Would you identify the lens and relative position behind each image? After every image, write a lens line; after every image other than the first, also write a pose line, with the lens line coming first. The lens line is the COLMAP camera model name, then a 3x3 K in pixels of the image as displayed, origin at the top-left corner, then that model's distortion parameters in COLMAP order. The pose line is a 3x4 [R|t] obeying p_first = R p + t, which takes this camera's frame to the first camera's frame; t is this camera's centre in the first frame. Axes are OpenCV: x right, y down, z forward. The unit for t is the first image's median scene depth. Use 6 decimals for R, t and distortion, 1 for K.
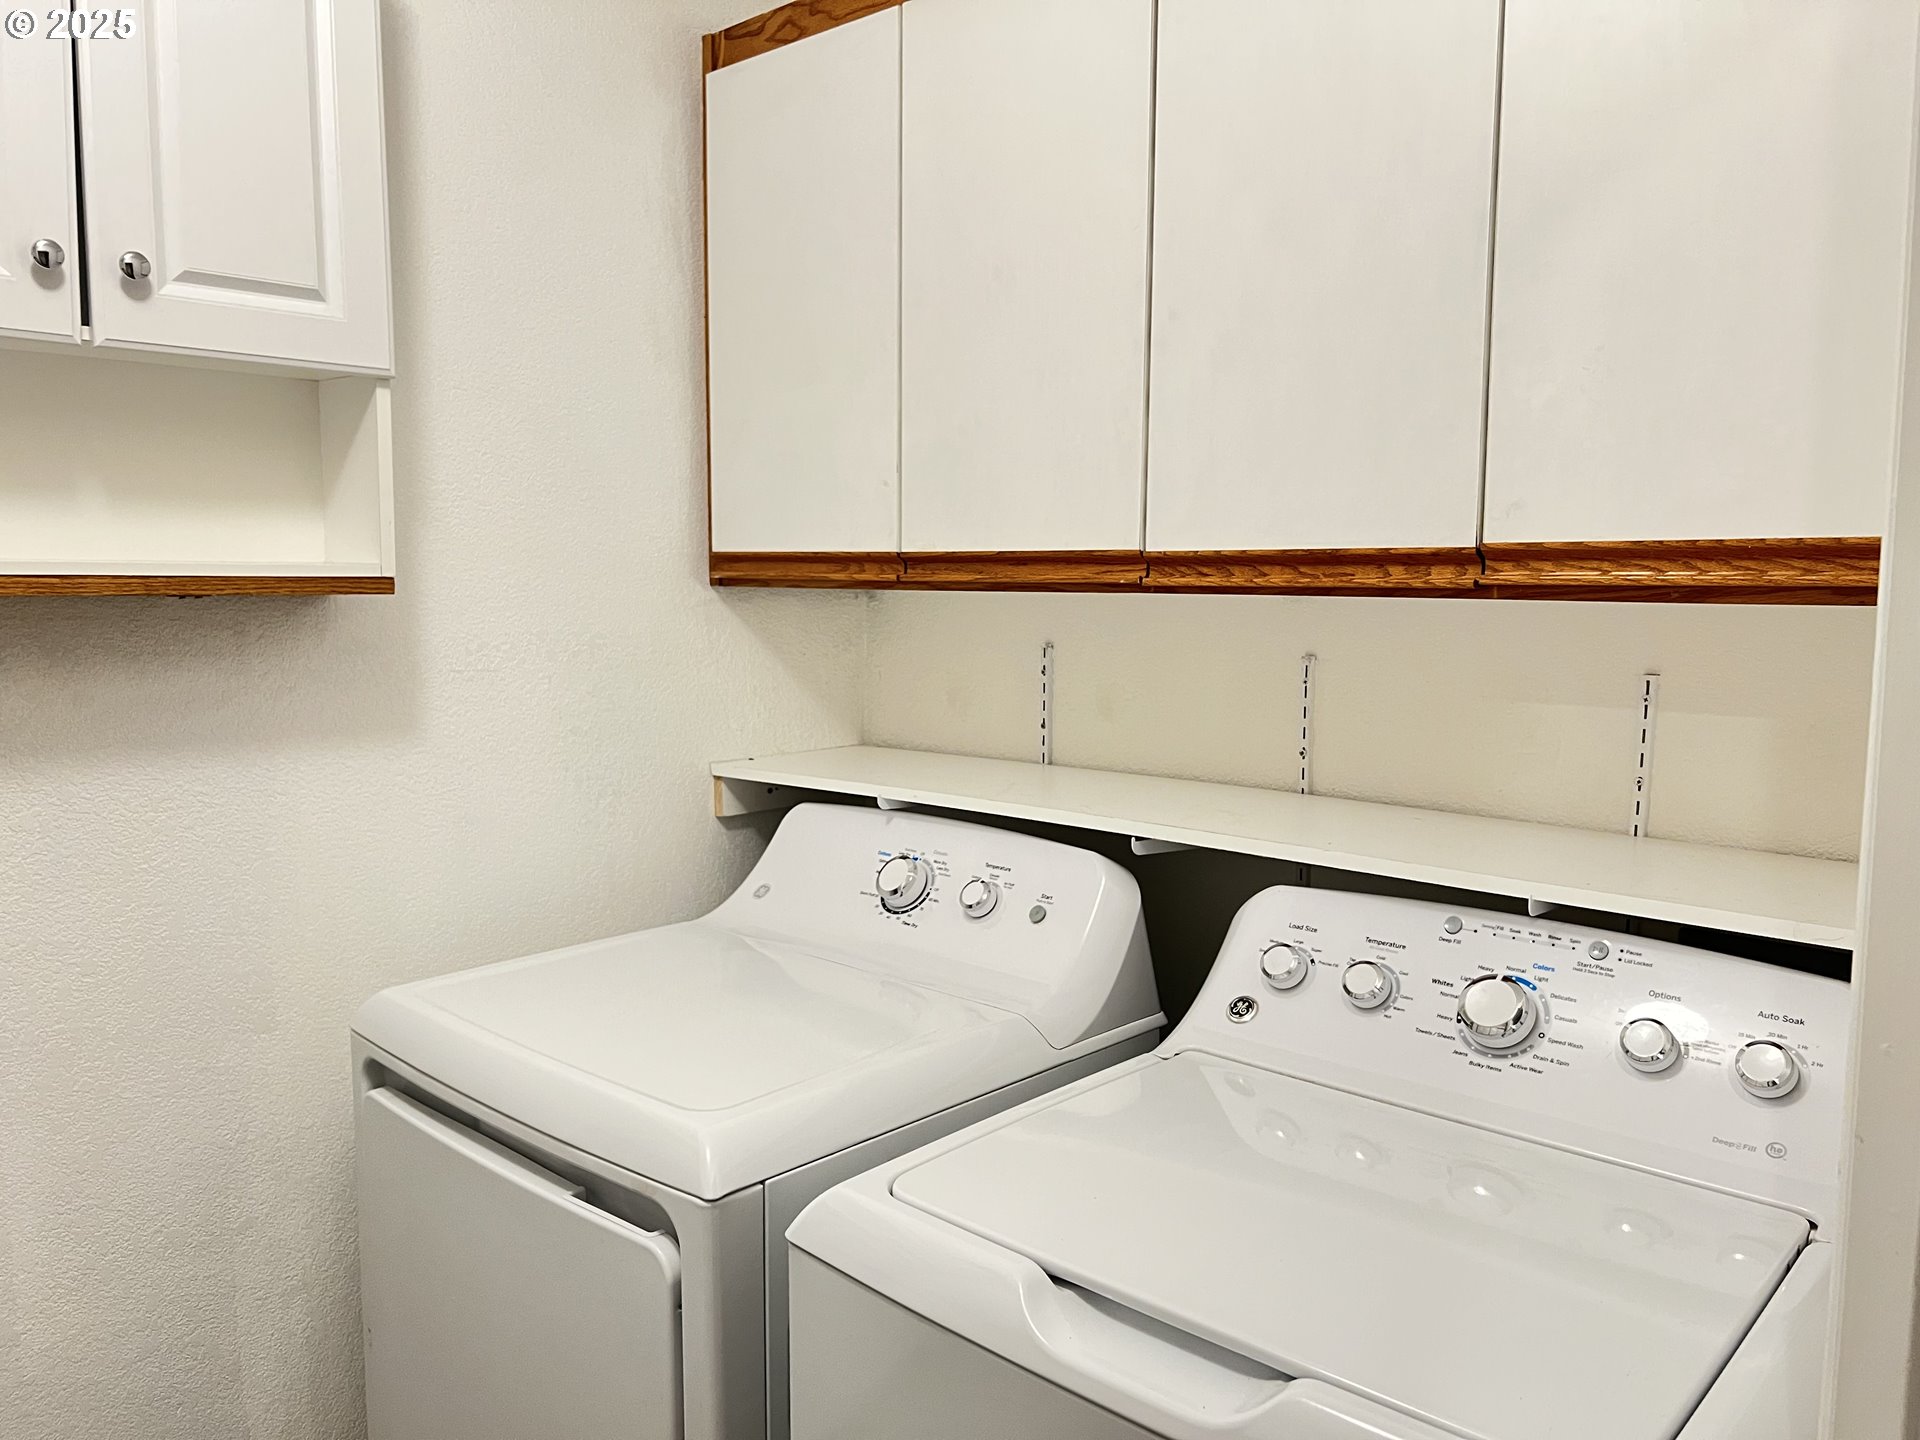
lens RADIAL K [[1449.5, 0, 965.1], [0, 1449.5, 718.0], [0, 0, 1]] dist [0.044382, -0.047186]
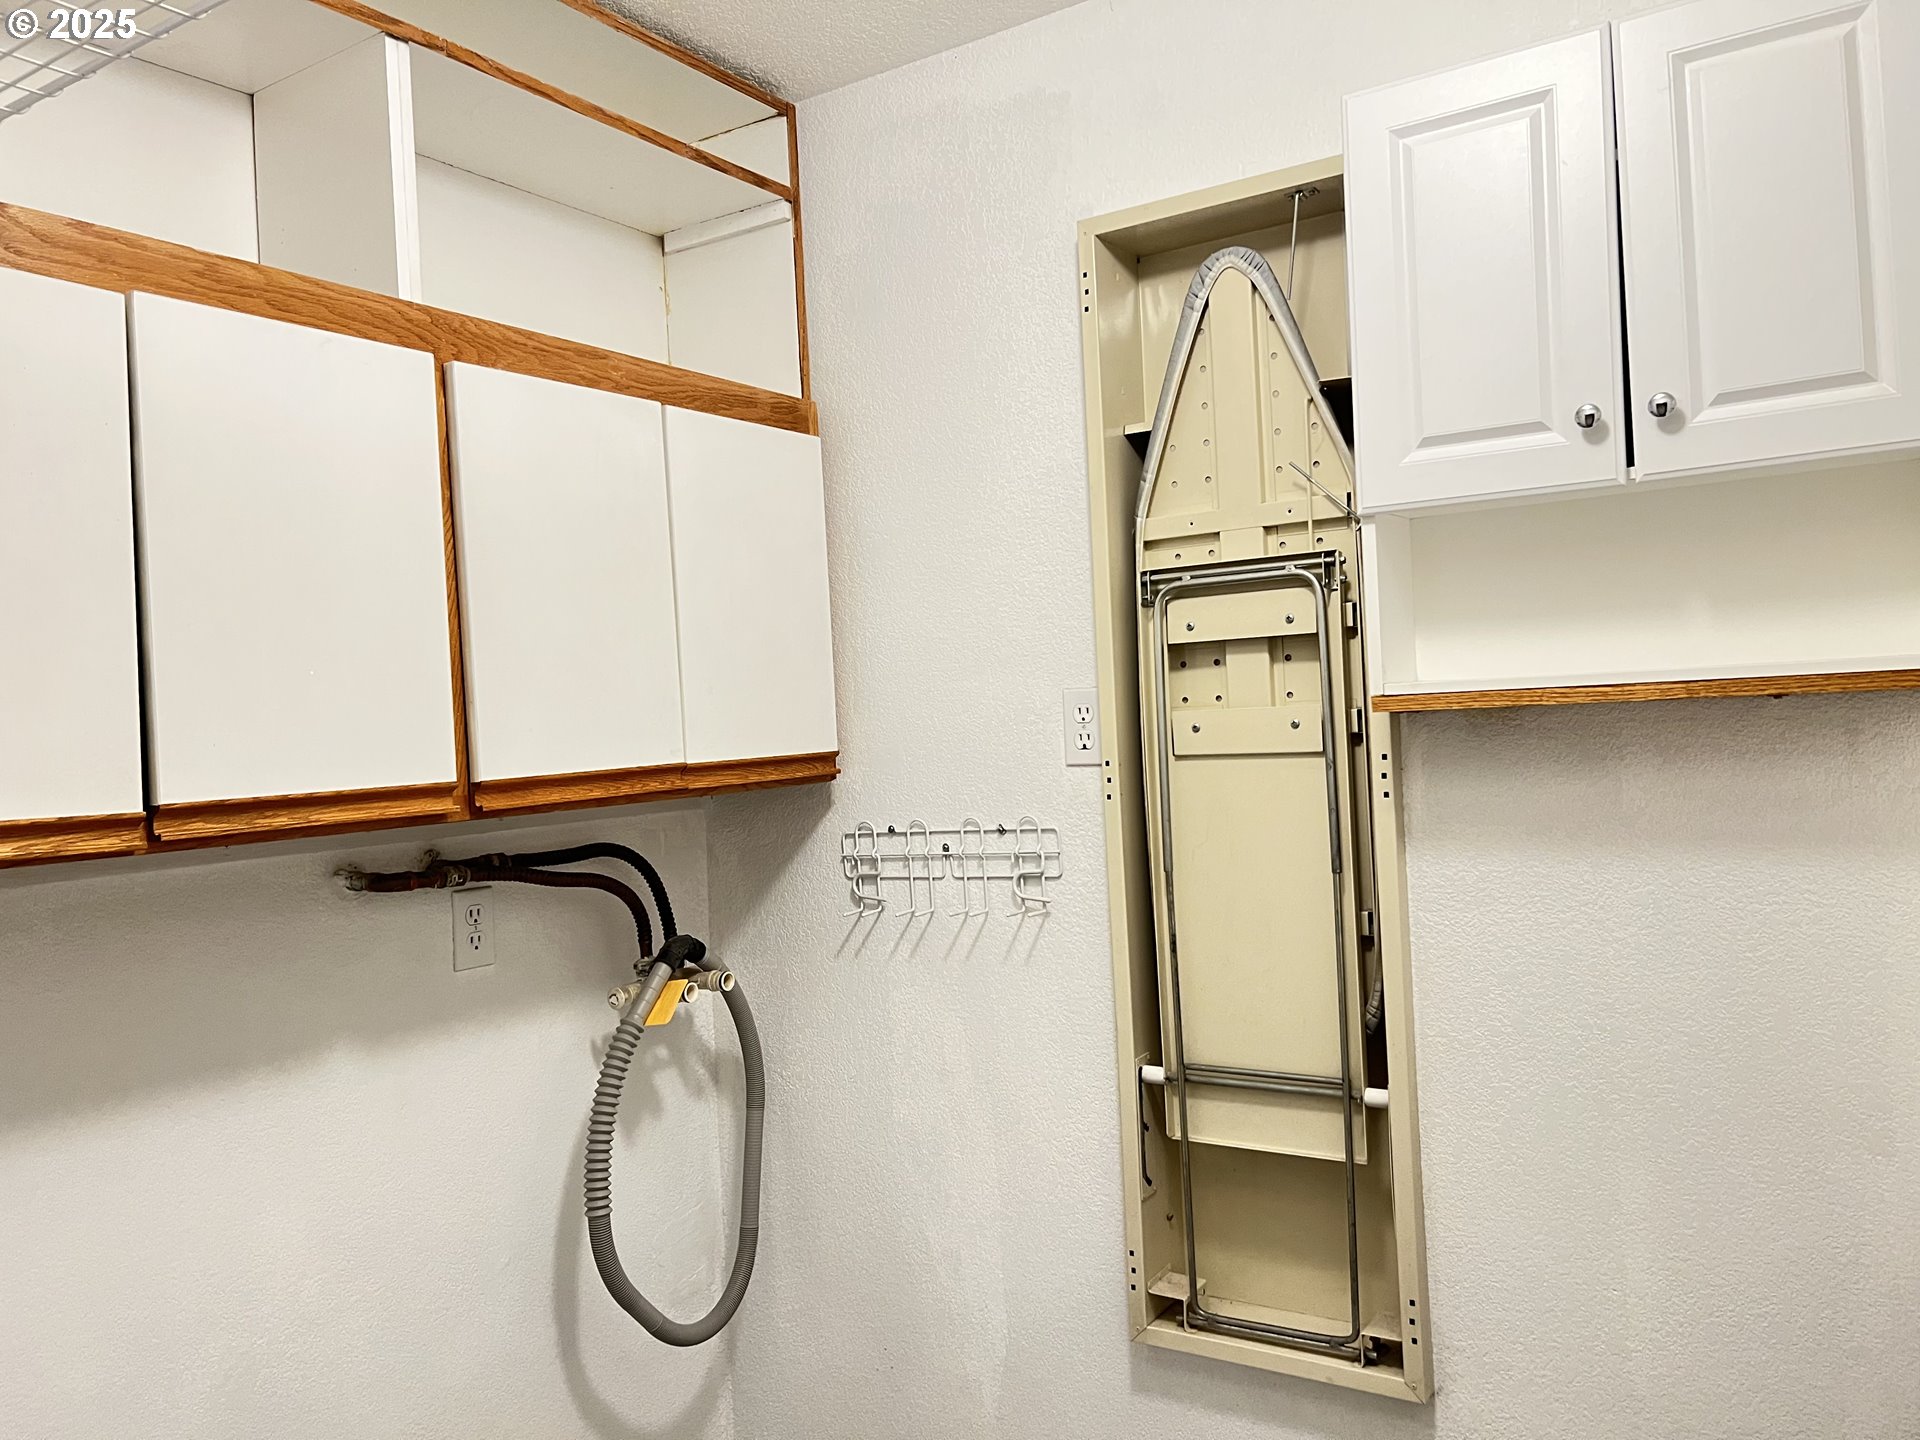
lens RADIAL K [[1449.5, 0, 965.8], [0, 1449.5, 720.0], [0, 0, 1]] dist [0.044382, -0.047186]
pose [[0.167090, -0.019364, -0.985751, 0.406655], [-0.049043, 0.998406, -0.027926, -0.010521], [0.984721, 0.053011, 0.165874, 0.281359]]
